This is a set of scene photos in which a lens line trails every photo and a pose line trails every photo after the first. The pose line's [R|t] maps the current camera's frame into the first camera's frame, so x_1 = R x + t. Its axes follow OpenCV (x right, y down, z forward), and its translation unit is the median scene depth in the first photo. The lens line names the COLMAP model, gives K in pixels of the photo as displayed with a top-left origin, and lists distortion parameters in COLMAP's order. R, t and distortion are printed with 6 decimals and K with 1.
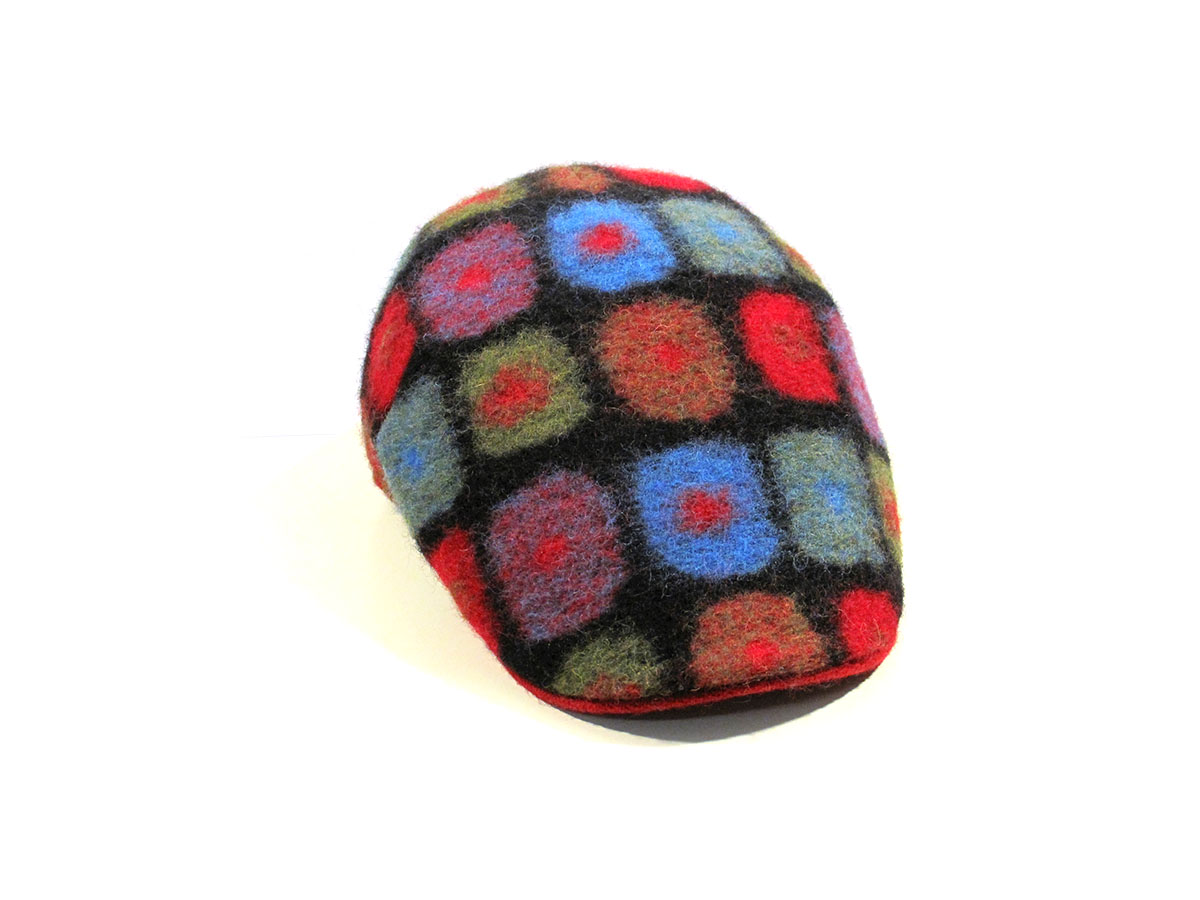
lens RADIAL K [[1910.6, 0, 605.2], [0, 1910.6, 445.7], [0, 0, 1]] dist [-0.073723, 0.000000]
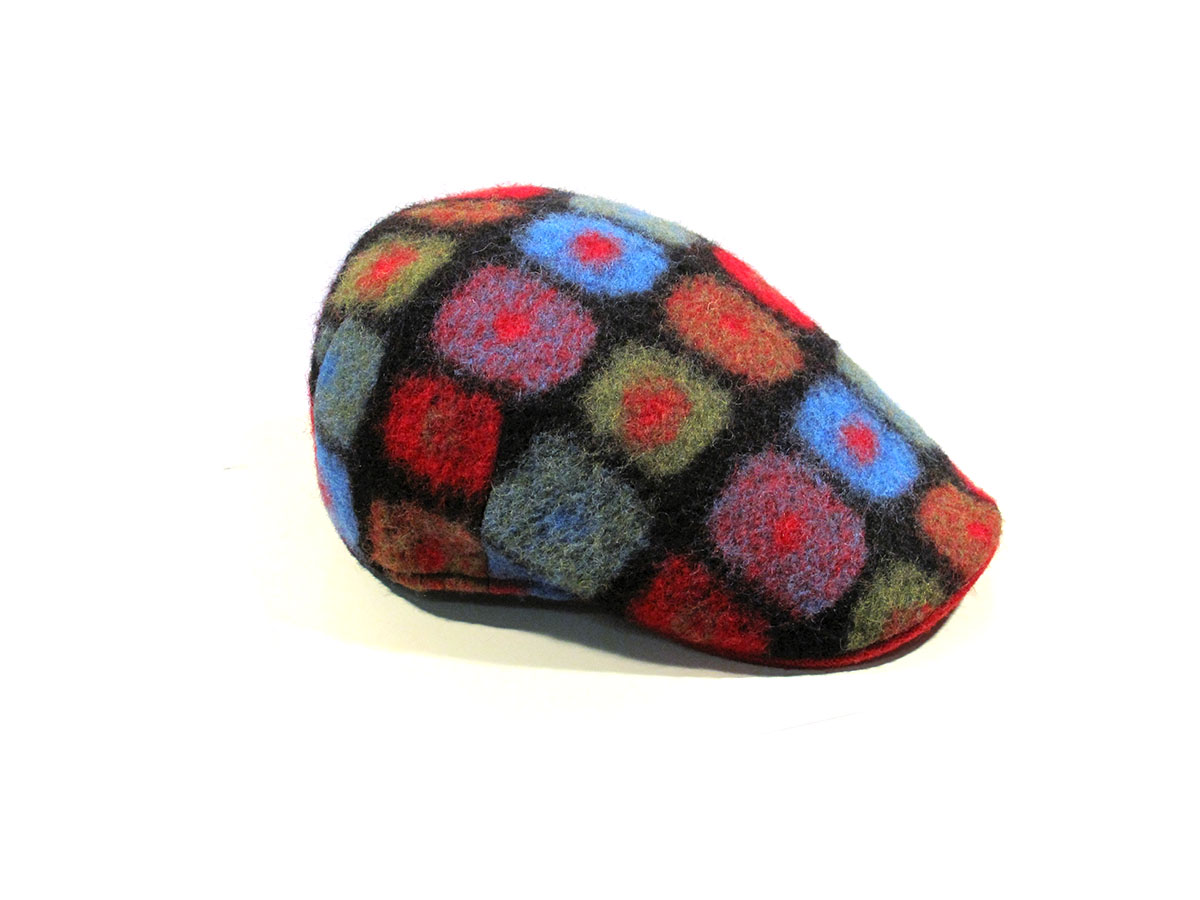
lens RADIAL K [[1910.6, 0, 601.3], [0, 1910.6, 455.0], [0, 0, 1]] dist [-0.073723, 0.000000]
pose [[0.668404, -0.349355, 0.656648, -0.717087], [0.354275, 0.925789, 0.131928, -0.144718], [-0.654007, 0.144453, 0.742569, 0.291818]]
